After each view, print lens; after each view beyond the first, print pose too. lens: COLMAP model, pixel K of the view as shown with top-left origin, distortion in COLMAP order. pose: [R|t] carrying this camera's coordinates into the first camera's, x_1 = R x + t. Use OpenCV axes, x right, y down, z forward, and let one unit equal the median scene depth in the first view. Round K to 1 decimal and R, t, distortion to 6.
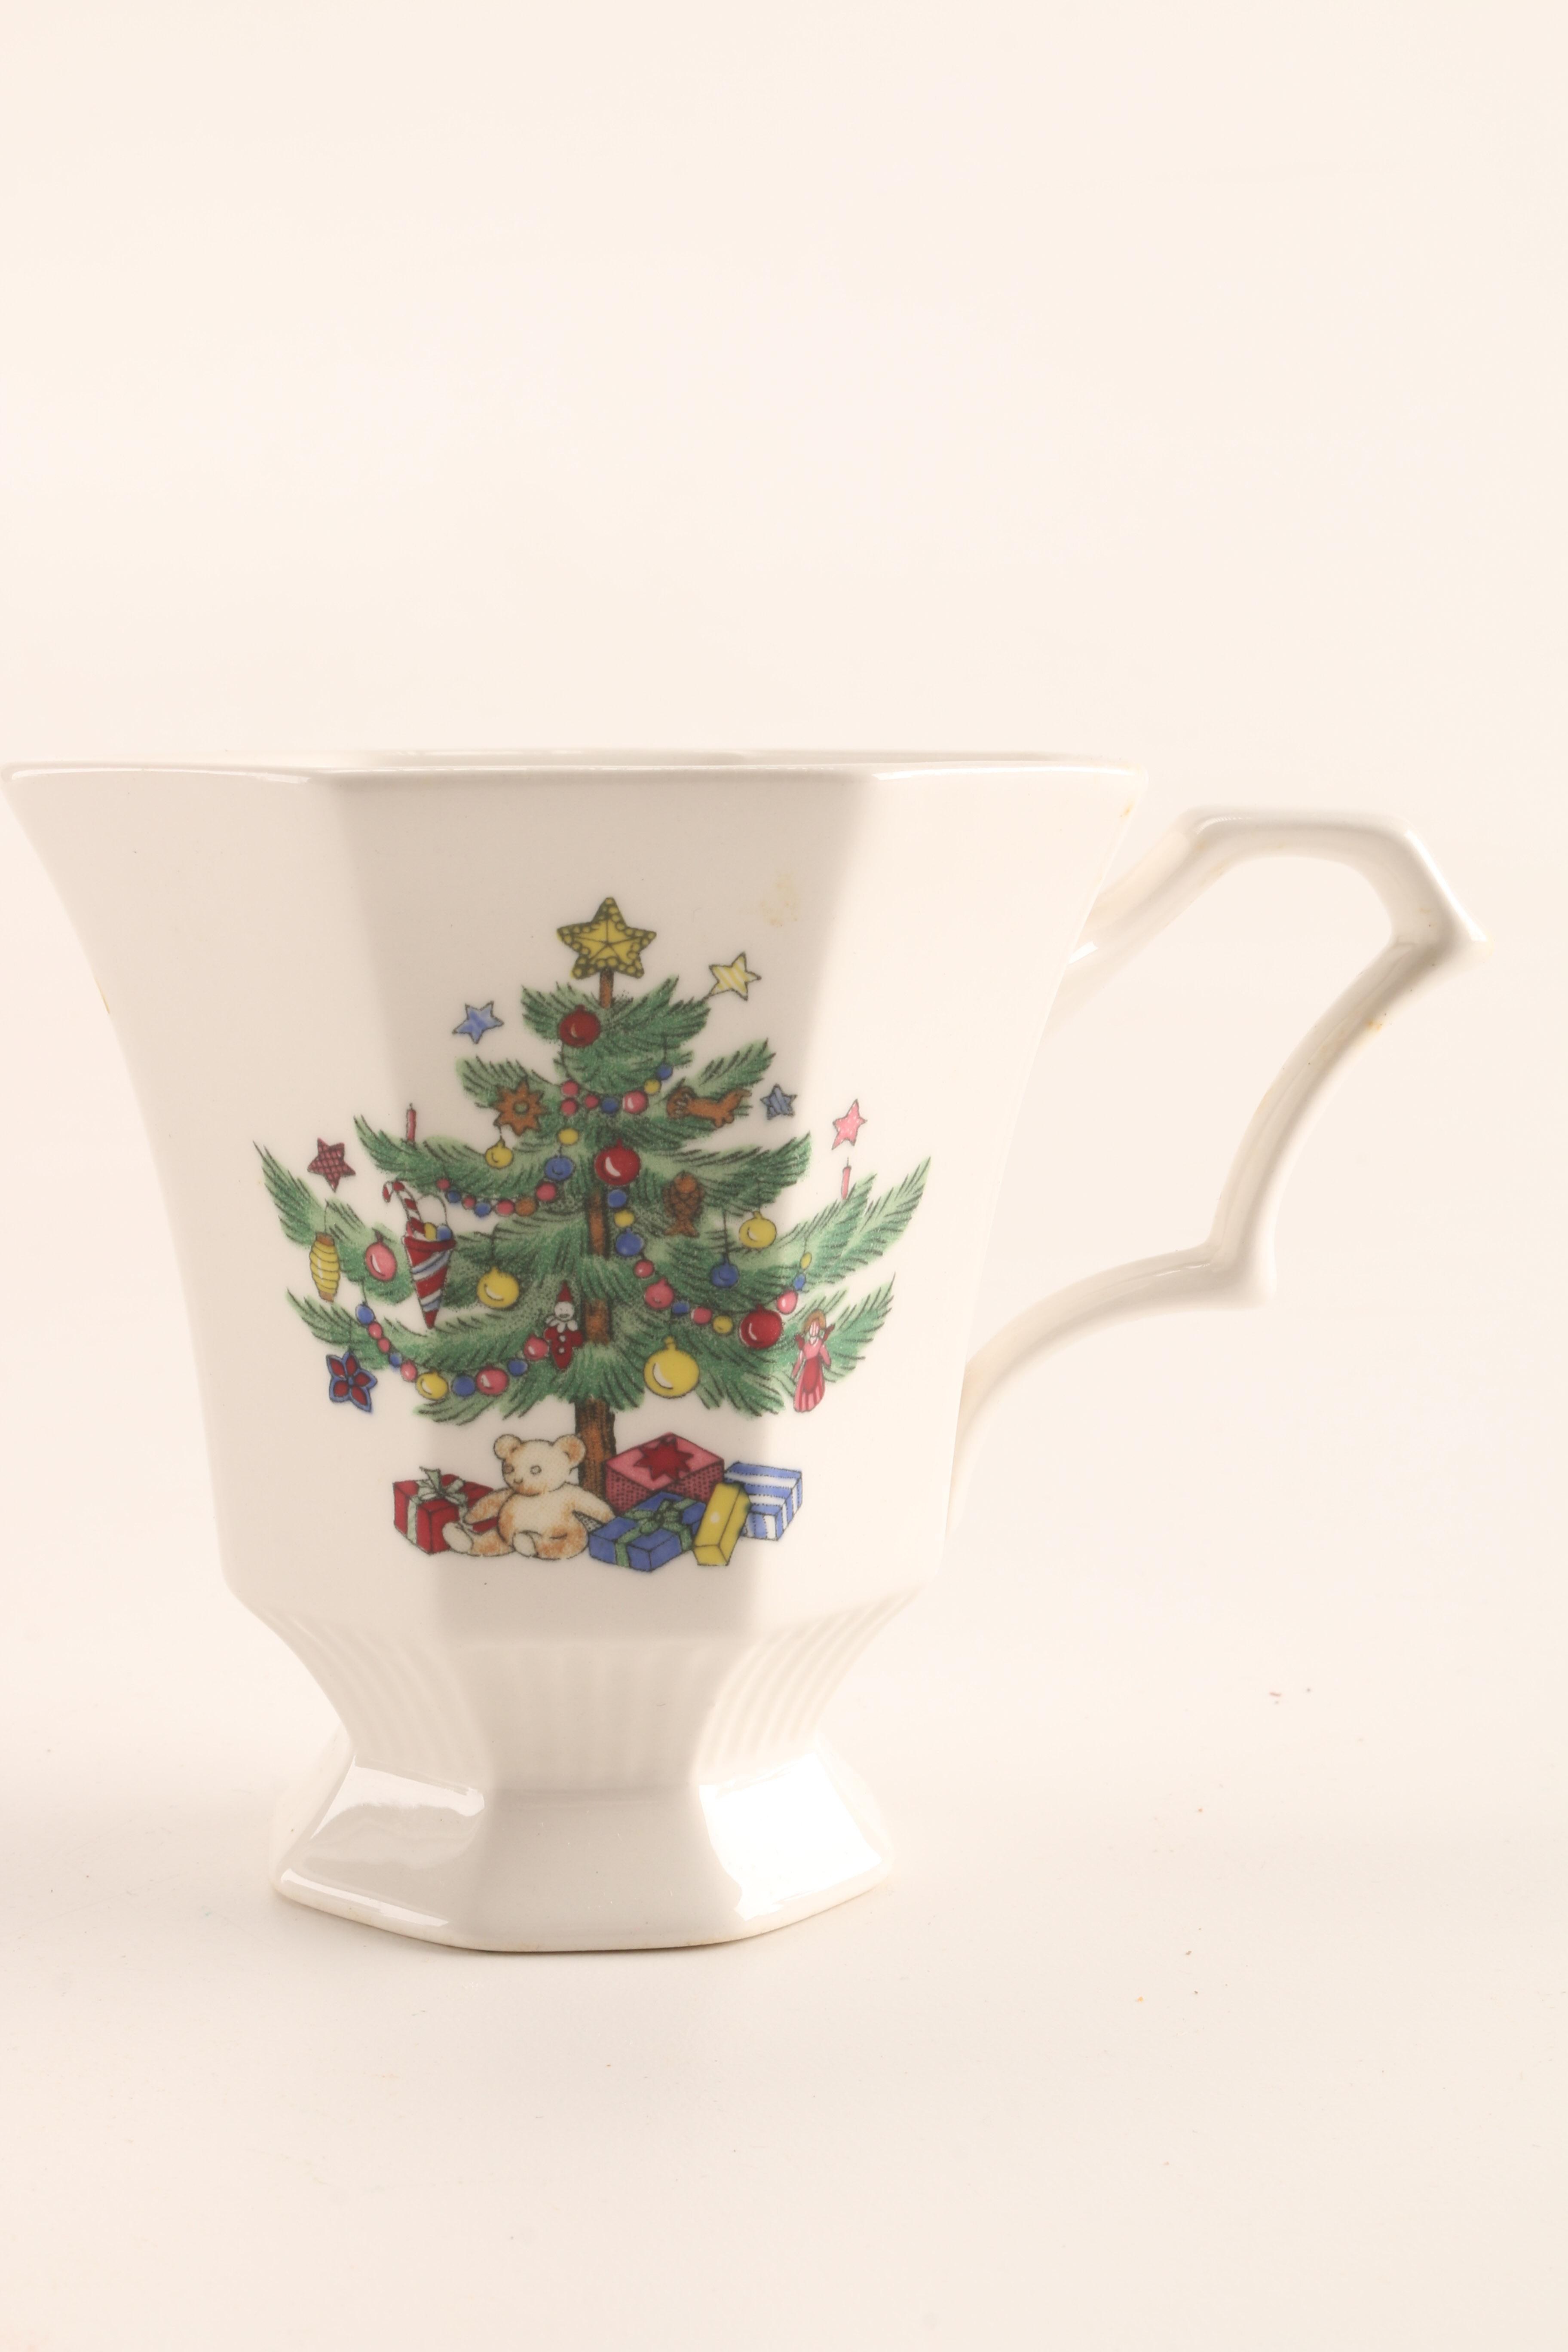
lens RADIAL K [[3831.3, 0, 784.0], [0, 3831.3, 1176.0], [0, 0, 1]] dist [-0.044972, 0.011281]
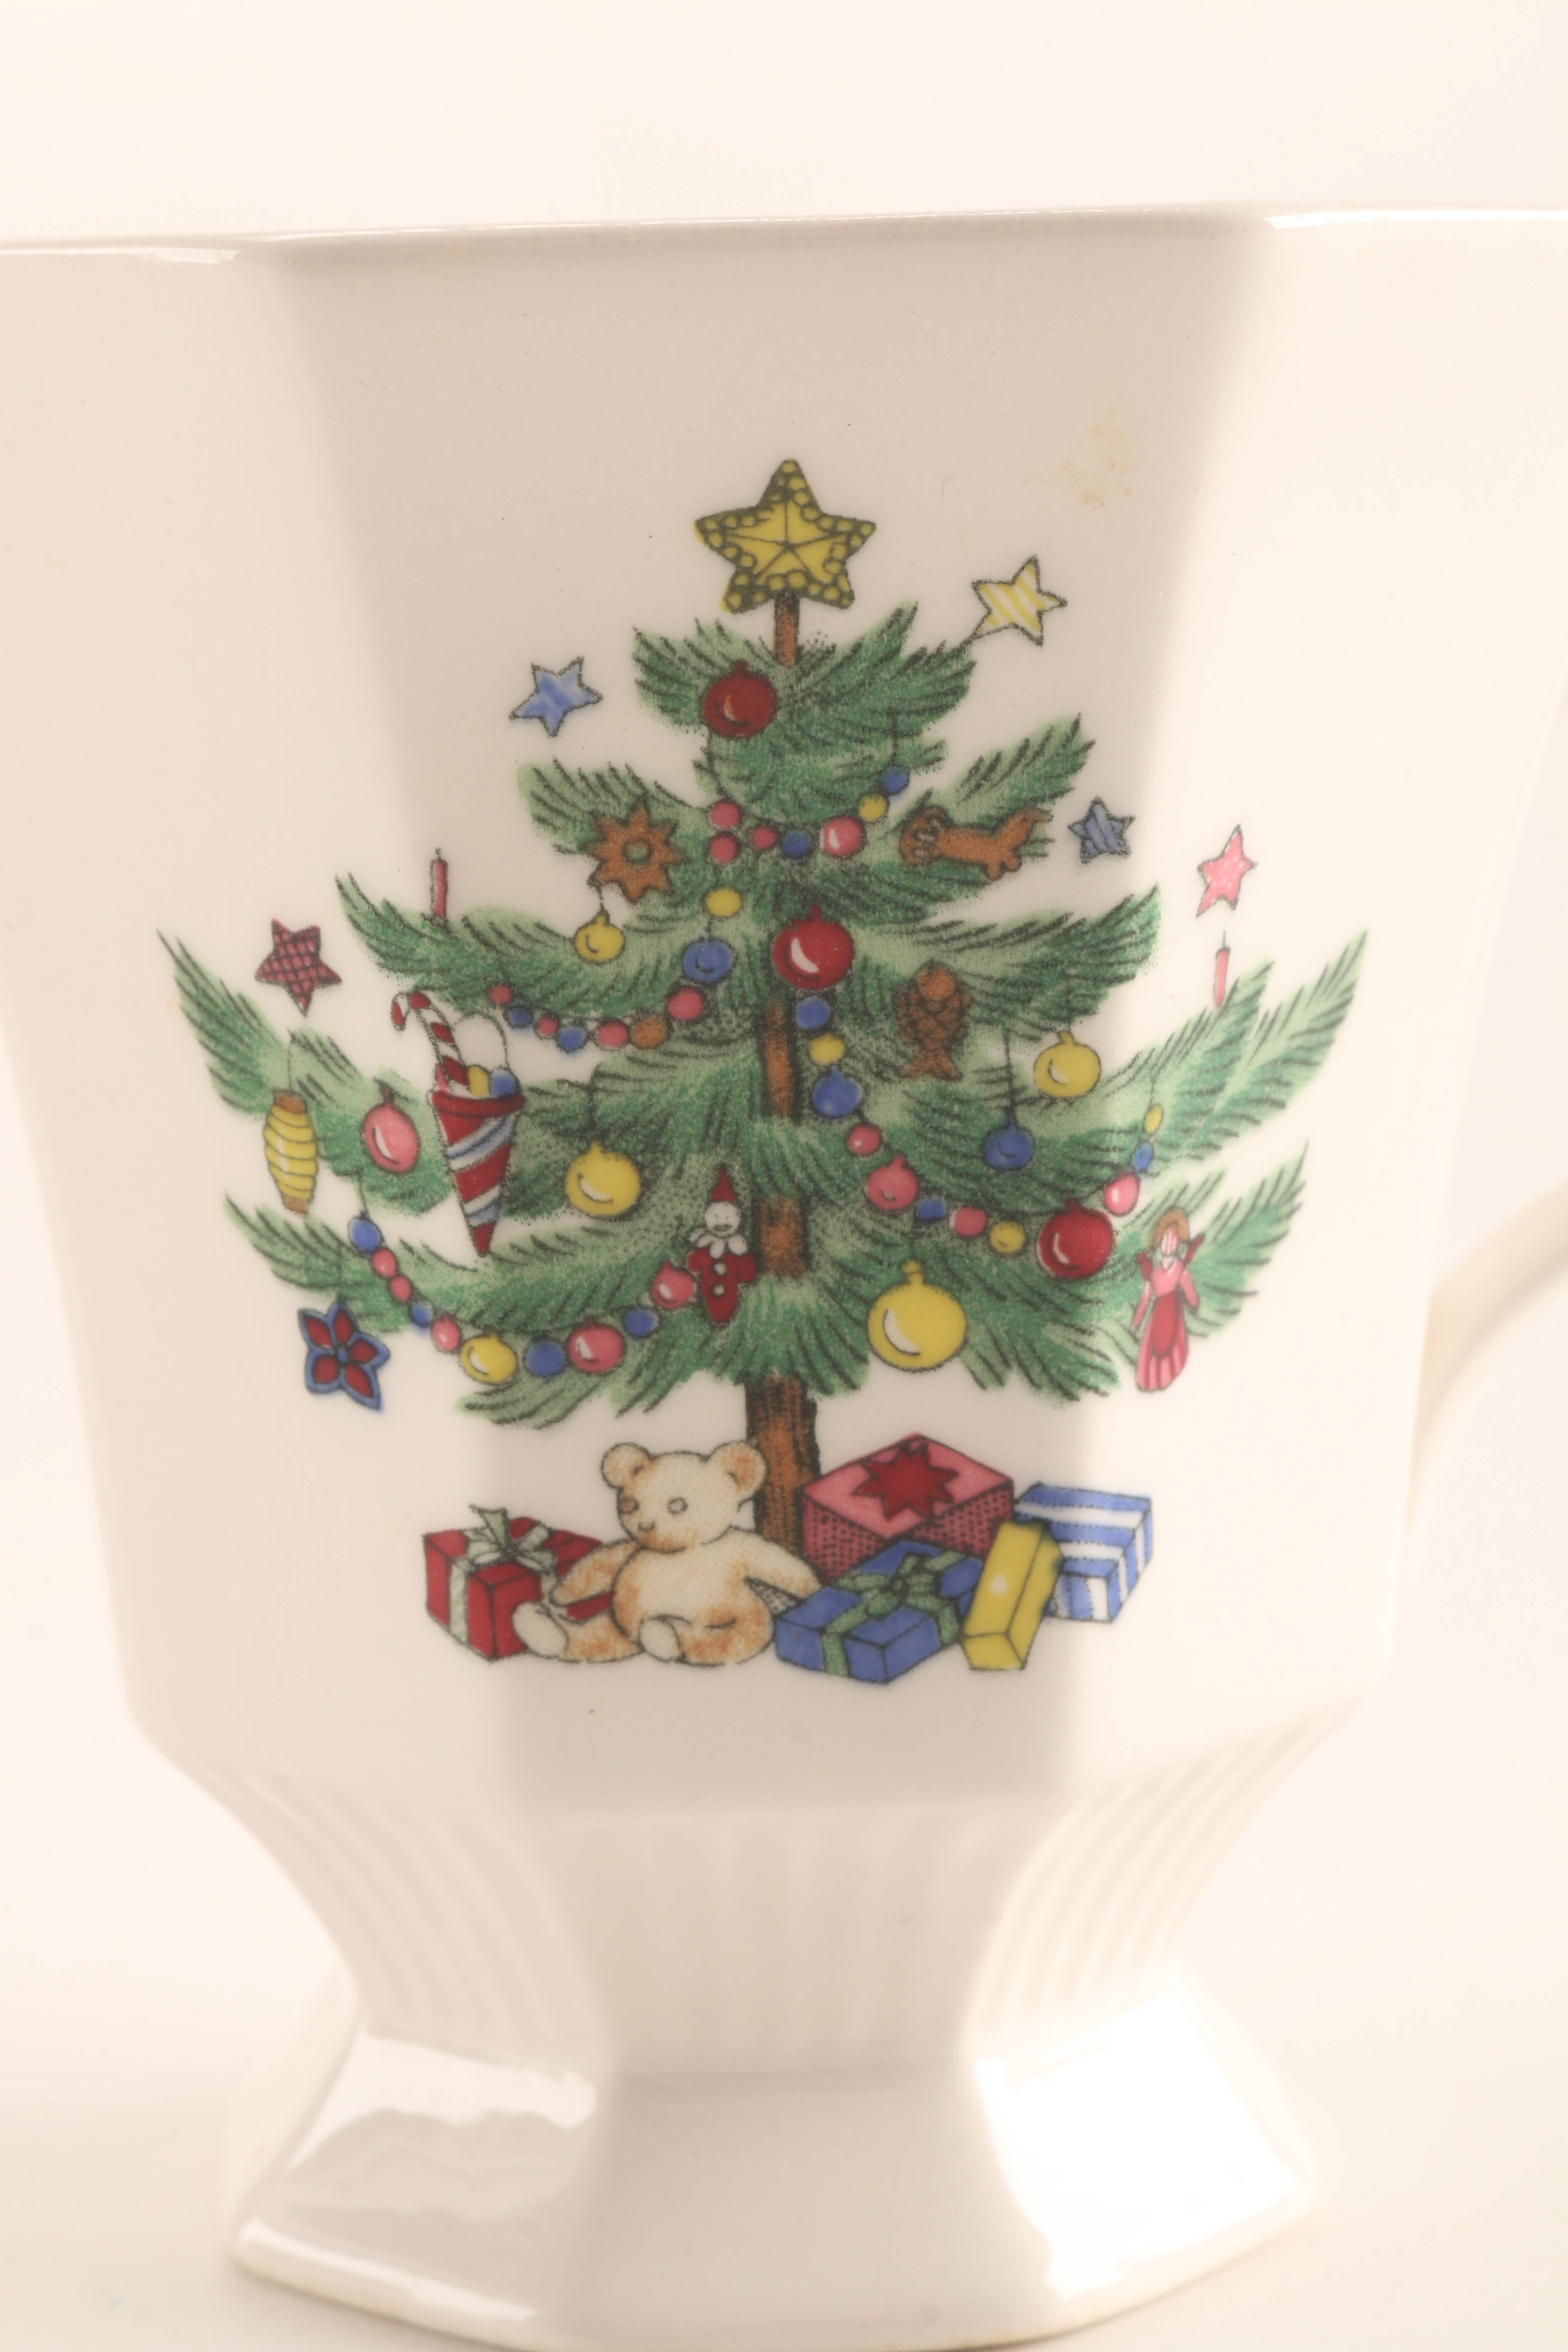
lens RADIAL K [[5632.7, 0, 784.0], [0, 5632.7, 1176.0], [0, 0, 1]] dist [0.008918, 0.361738]
pose [[0.999137, -0.024319, -0.033683, -0.020450], [0.024856, 0.999569, 0.015620, 0.016257], [0.033288, -0.016444, 0.999311, 0.180790]]
